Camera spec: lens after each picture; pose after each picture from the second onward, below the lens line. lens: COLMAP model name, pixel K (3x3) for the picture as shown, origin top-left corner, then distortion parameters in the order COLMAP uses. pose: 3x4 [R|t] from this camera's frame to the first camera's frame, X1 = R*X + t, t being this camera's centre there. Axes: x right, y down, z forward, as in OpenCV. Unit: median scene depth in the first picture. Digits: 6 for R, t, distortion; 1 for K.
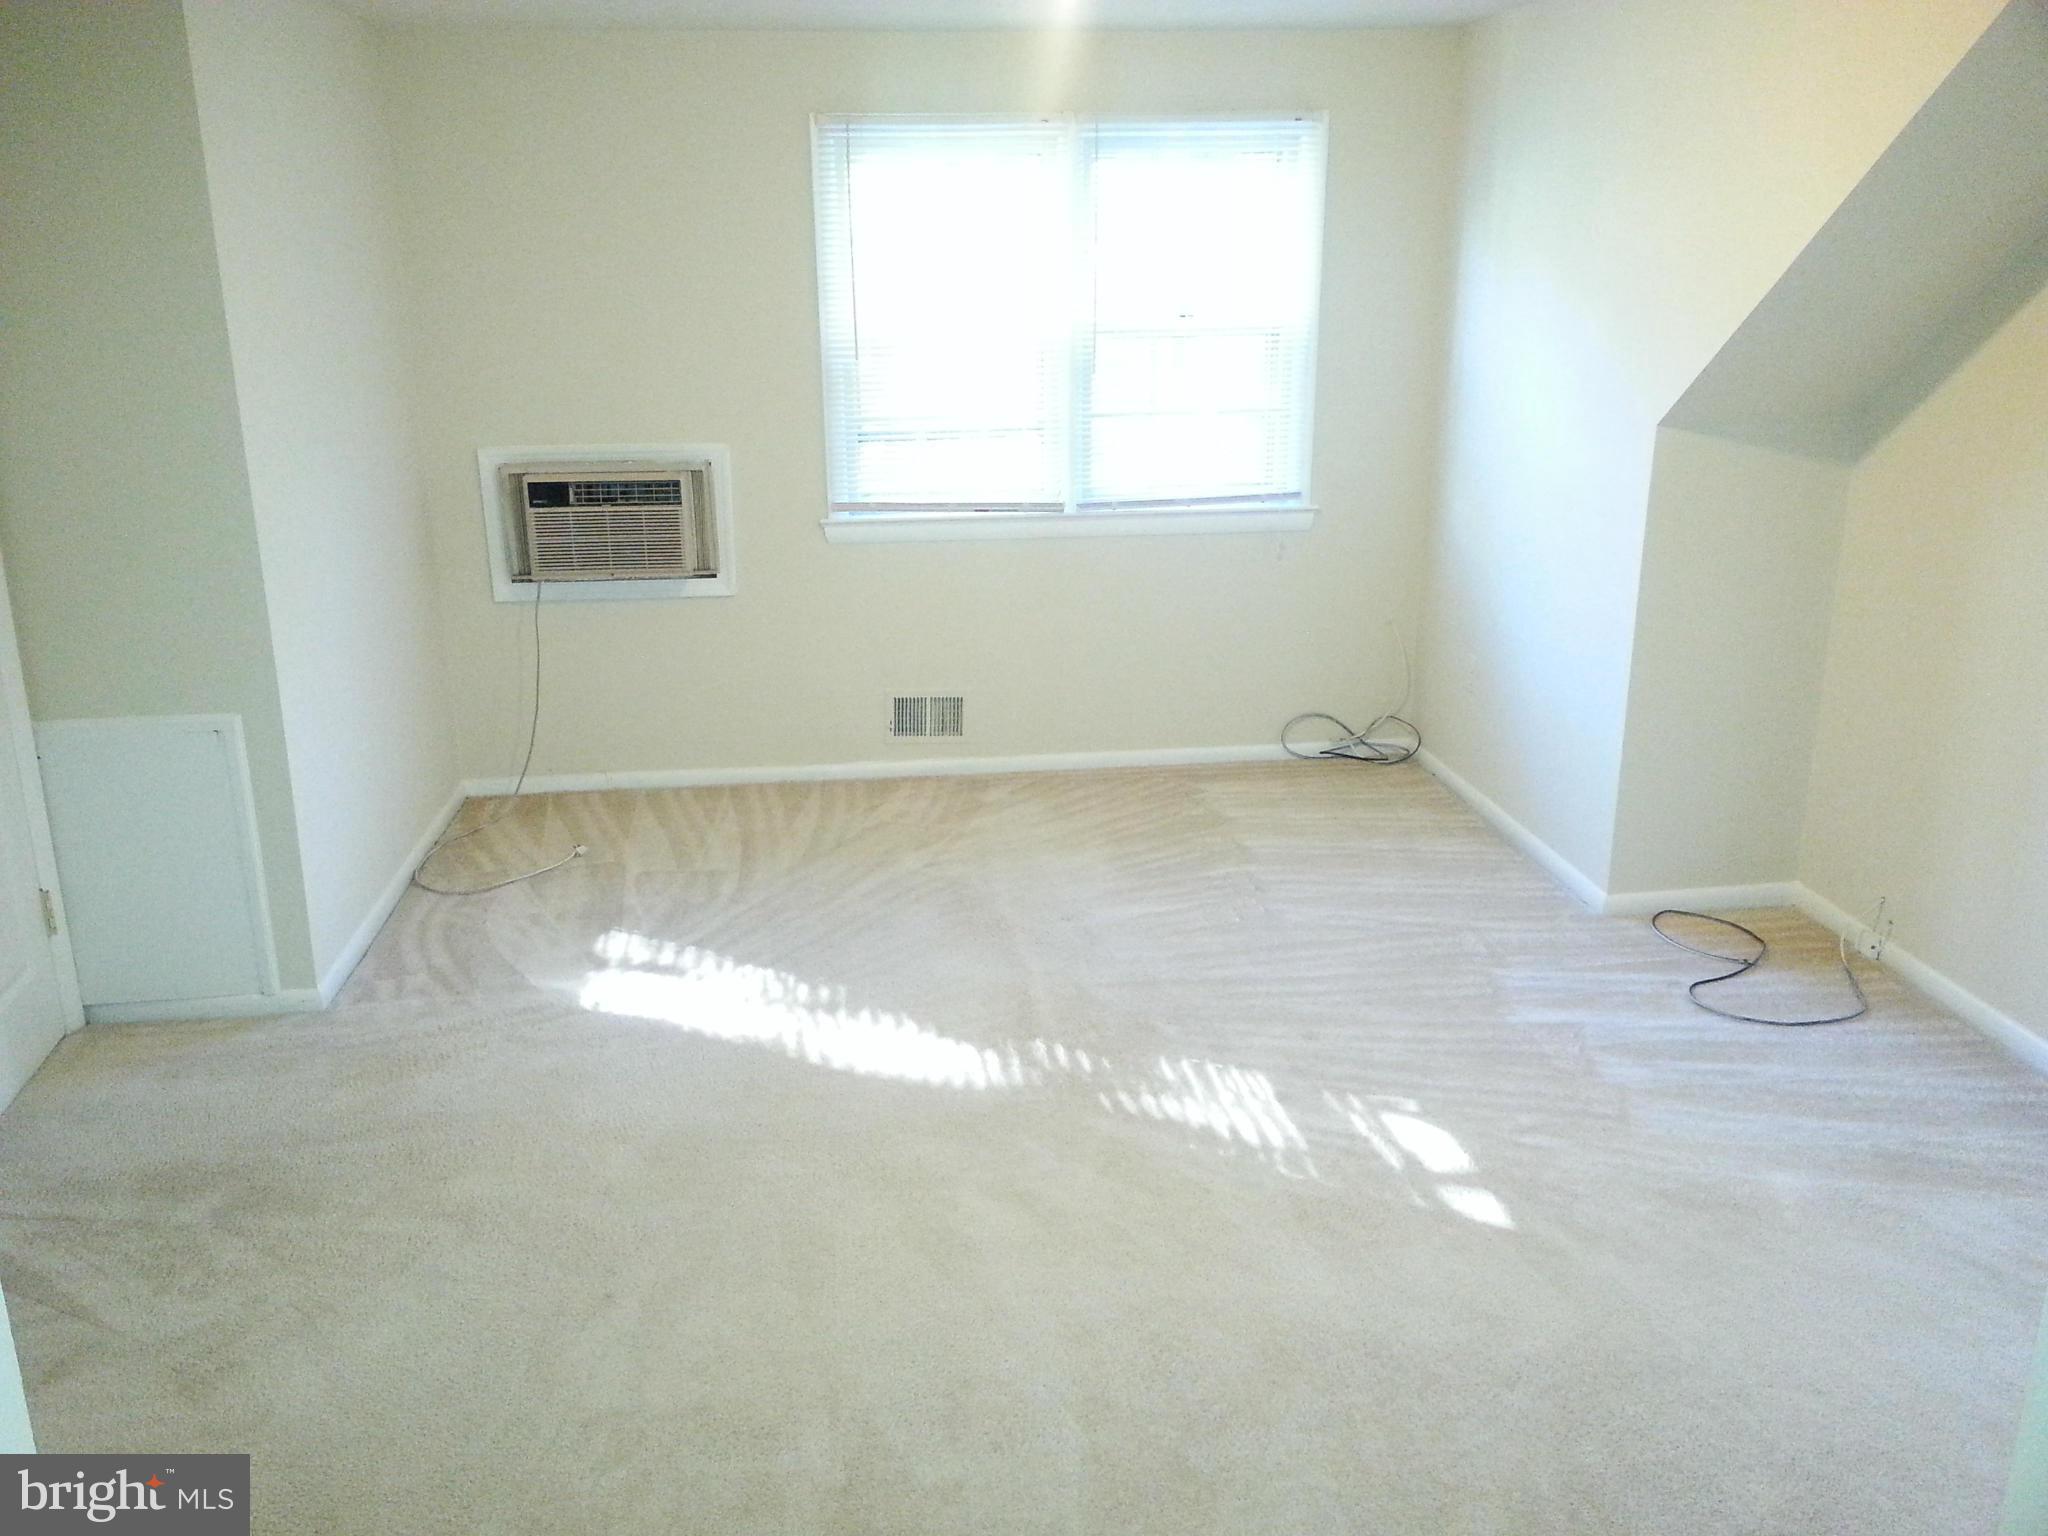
lens RADIAL K [[1686.4, 0, 1024.0], [0, 1686.4, 768.0], [0, 0, 1]] dist [0.068062, -0.005479]
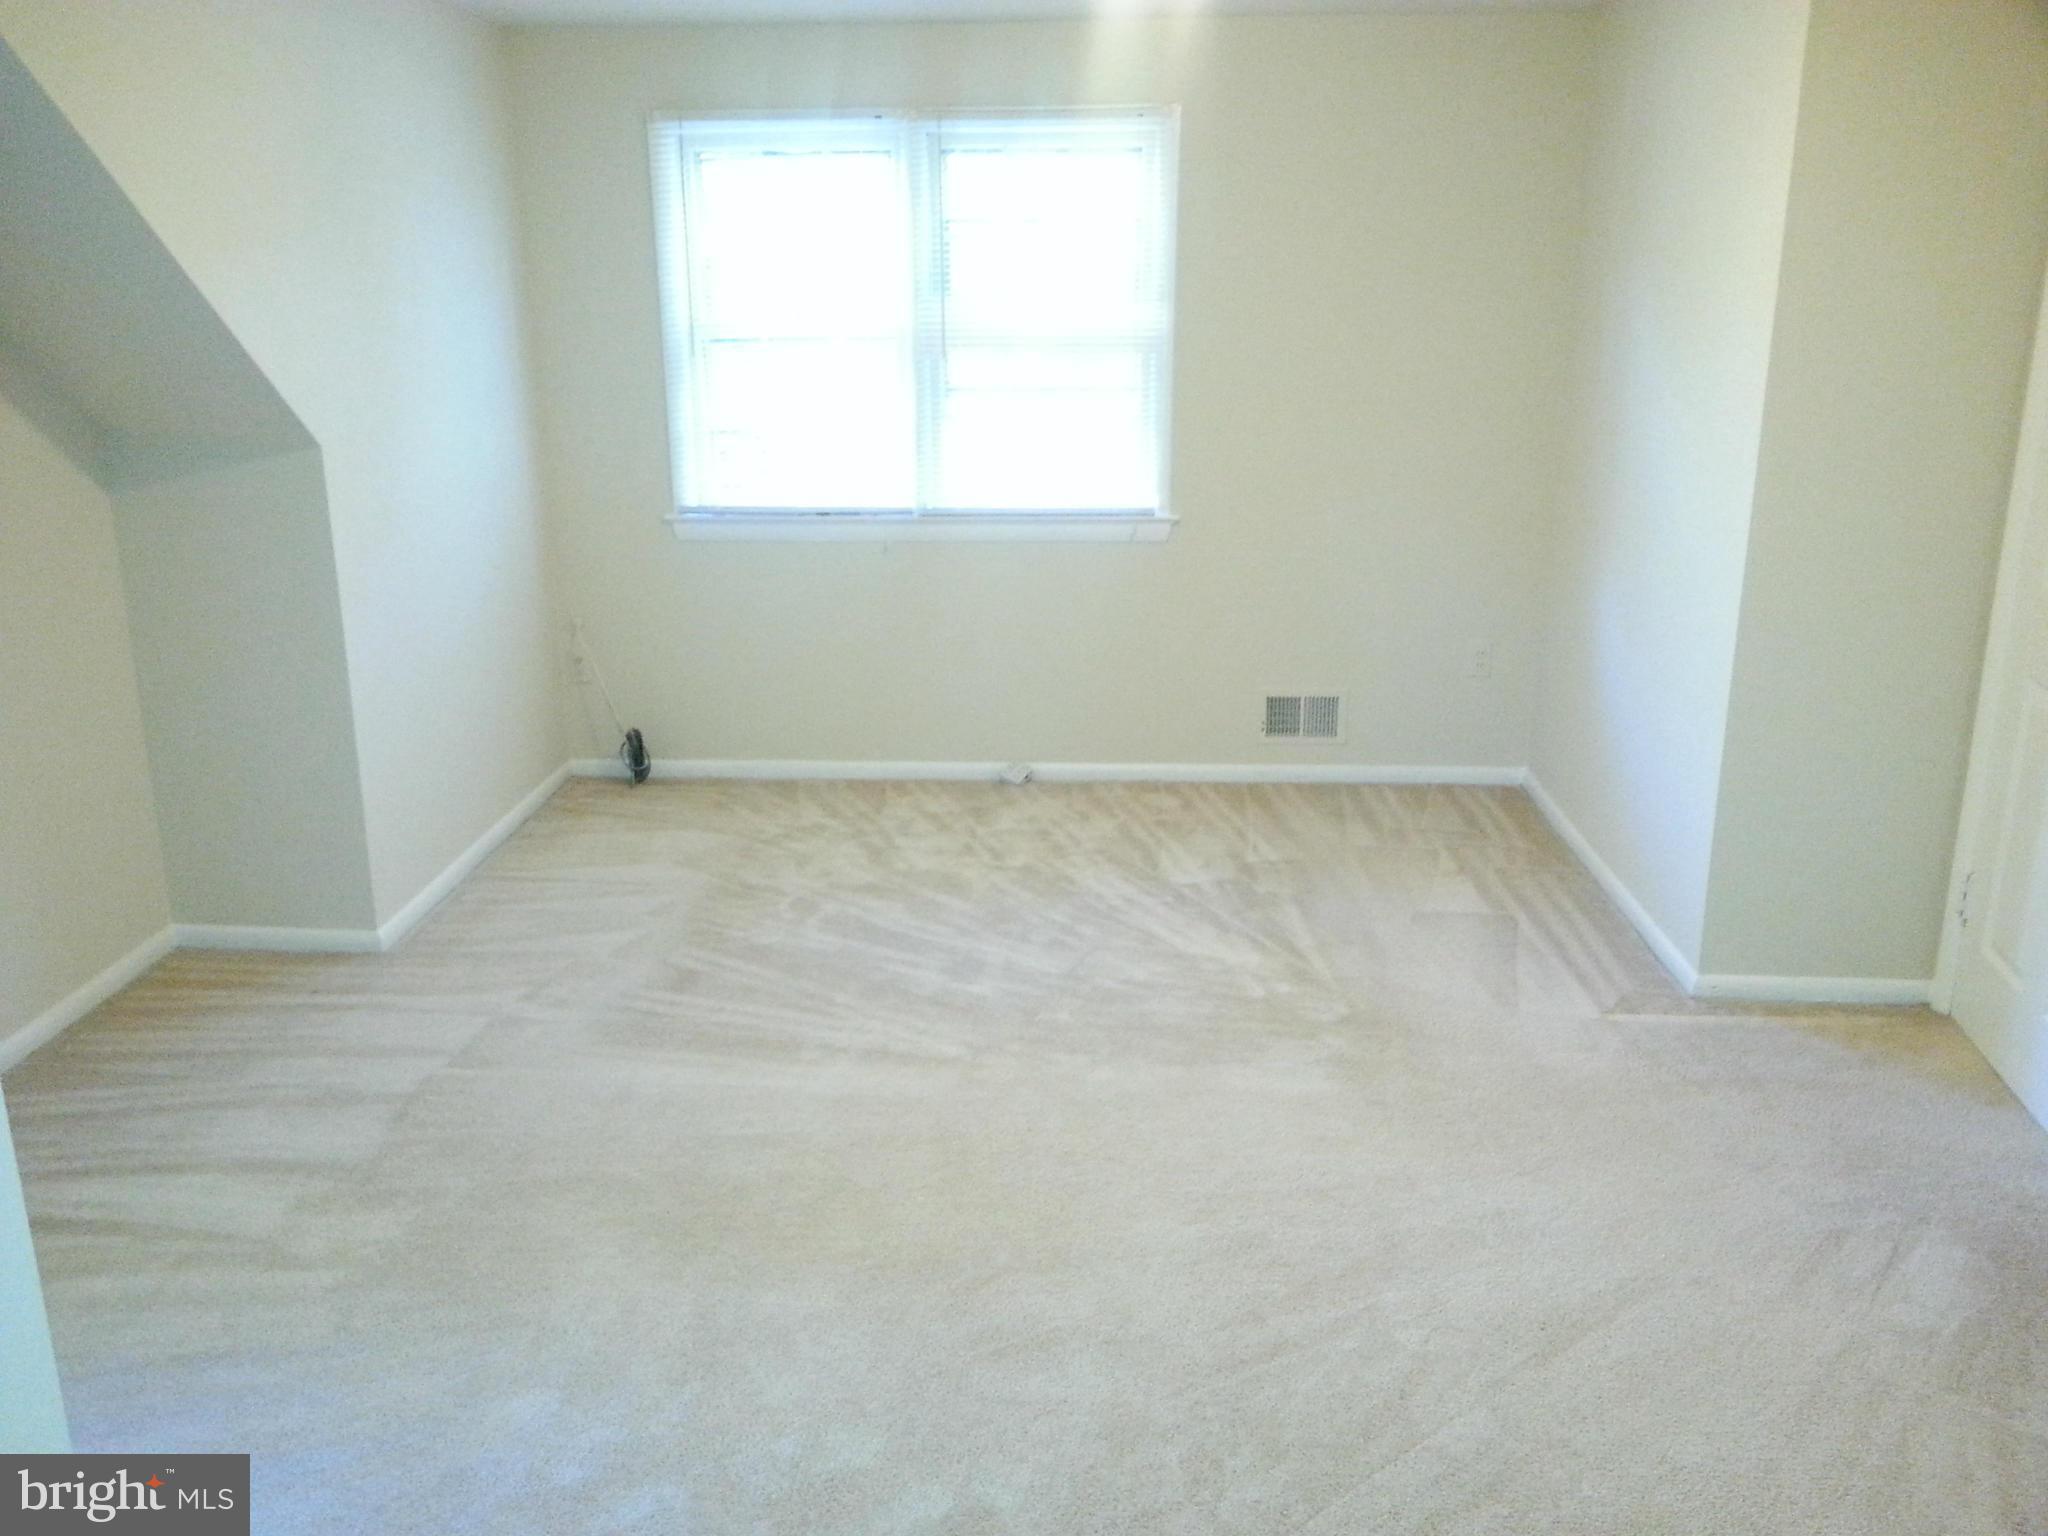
lens RADIAL K [[1686.4, 0, 1024.0], [0, 1686.4, 768.0], [0, 0, 1]] dist [0.068062, -0.005479]
pose [[0.970333, 0.079929, -0.228176, 0.192348], [-0.079086, 0.996785, 0.012851, -0.016624], [0.228470, 0.005576, 0.973535, 0.042780]]
